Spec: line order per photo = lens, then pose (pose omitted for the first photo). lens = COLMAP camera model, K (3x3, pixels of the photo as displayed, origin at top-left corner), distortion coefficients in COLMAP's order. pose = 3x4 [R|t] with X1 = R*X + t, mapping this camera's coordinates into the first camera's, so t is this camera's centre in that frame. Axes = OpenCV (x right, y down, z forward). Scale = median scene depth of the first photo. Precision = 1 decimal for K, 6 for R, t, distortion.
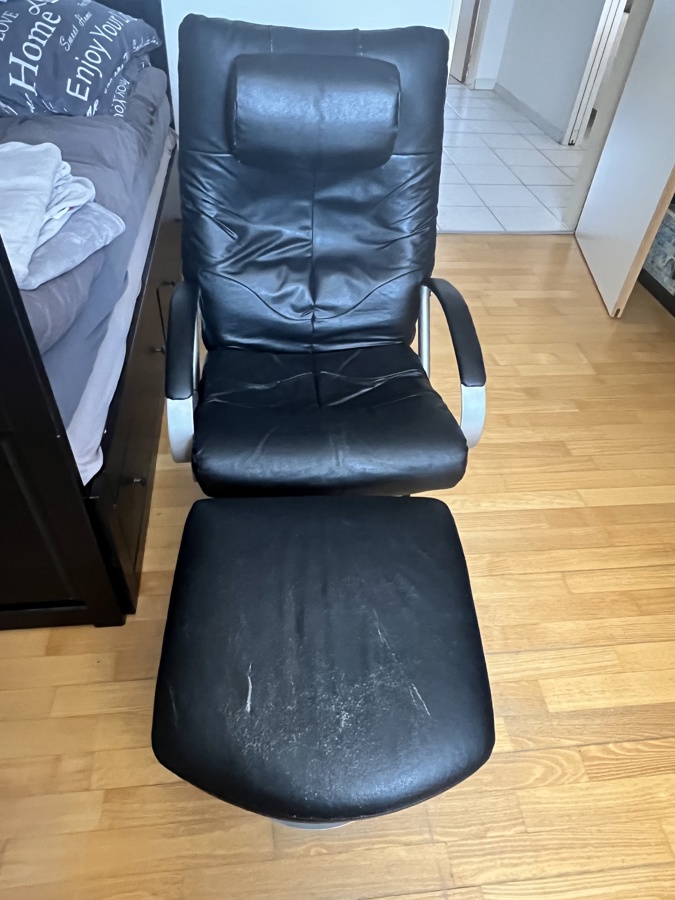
lens RADIAL K [[600.5, 0, 337.5], [0, 600.5, 450.0], [0, 0, 1]] dist [-0.001312, -0.000578]
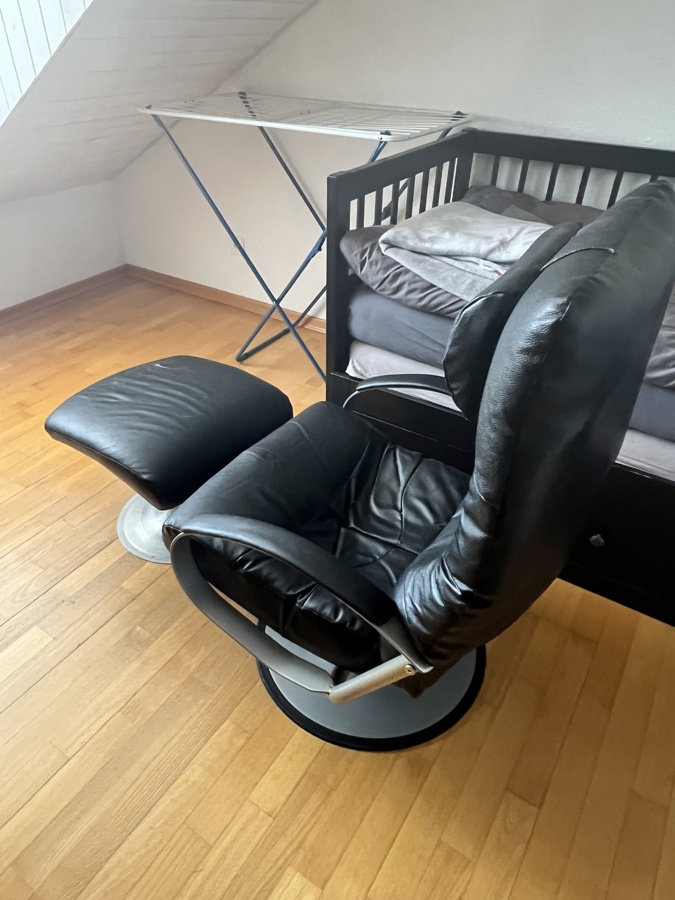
lens RADIAL K [[596.9, 0, 324.5], [0, 596.9, 449.6], [0, 0, 1]] dist [-0.001504, -0.001639]
pose [[-0.646662, 0.401771, -0.648389, 0.610154], [-0.550941, 0.341866, 0.761309, -0.896050], [0.527534, 0.849534, 0.000281, 1.006084]]
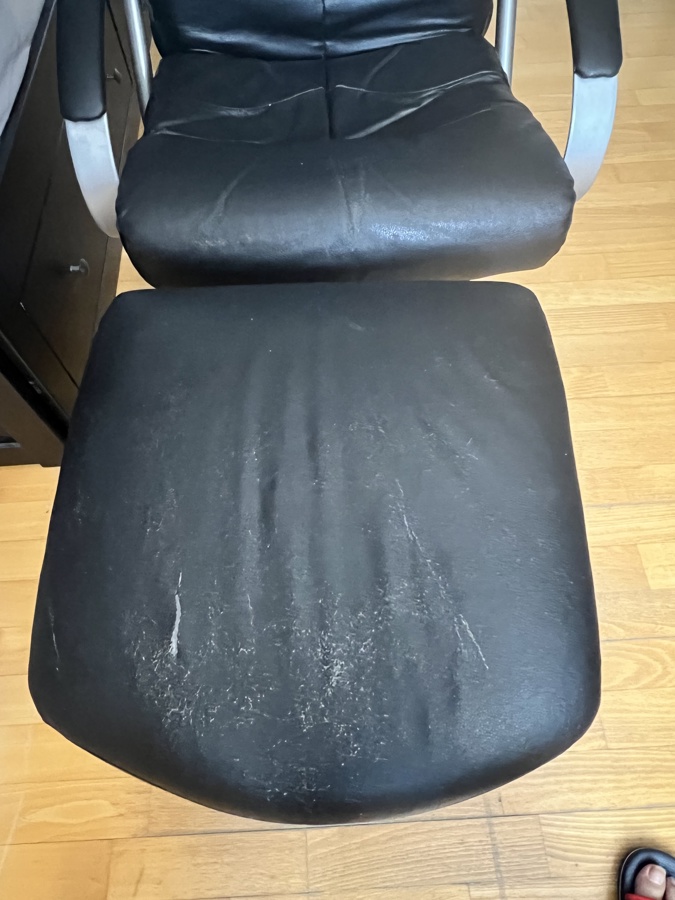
lens RADIAL K [[596.9, 0, 324.5], [0, 596.9, 449.6], [0, 0, 1]] dist [-0.001504, -0.001639]
pose [[0.994370, 0.011524, -0.105340, 0.036647], [0.022945, 0.947073, 0.320197, 0.039037], [0.103454, -0.320812, 0.941476, 0.338120]]
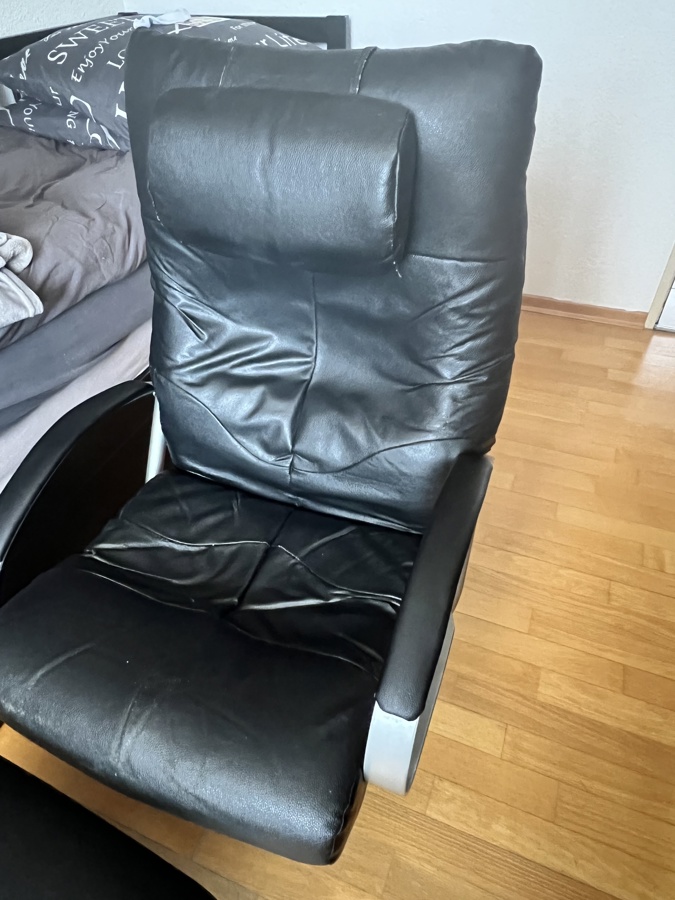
lens RADIAL K [[596.9, 0, 324.5], [0, 596.9, 449.6], [0, 0, 1]] dist [-0.001504, -0.001639]
pose [[0.871709, 0.259464, -0.415695, 0.325220], [-0.273691, 0.961461, 0.026185, -0.320654], [0.406468, 0.090946, 0.909127, 0.477653]]
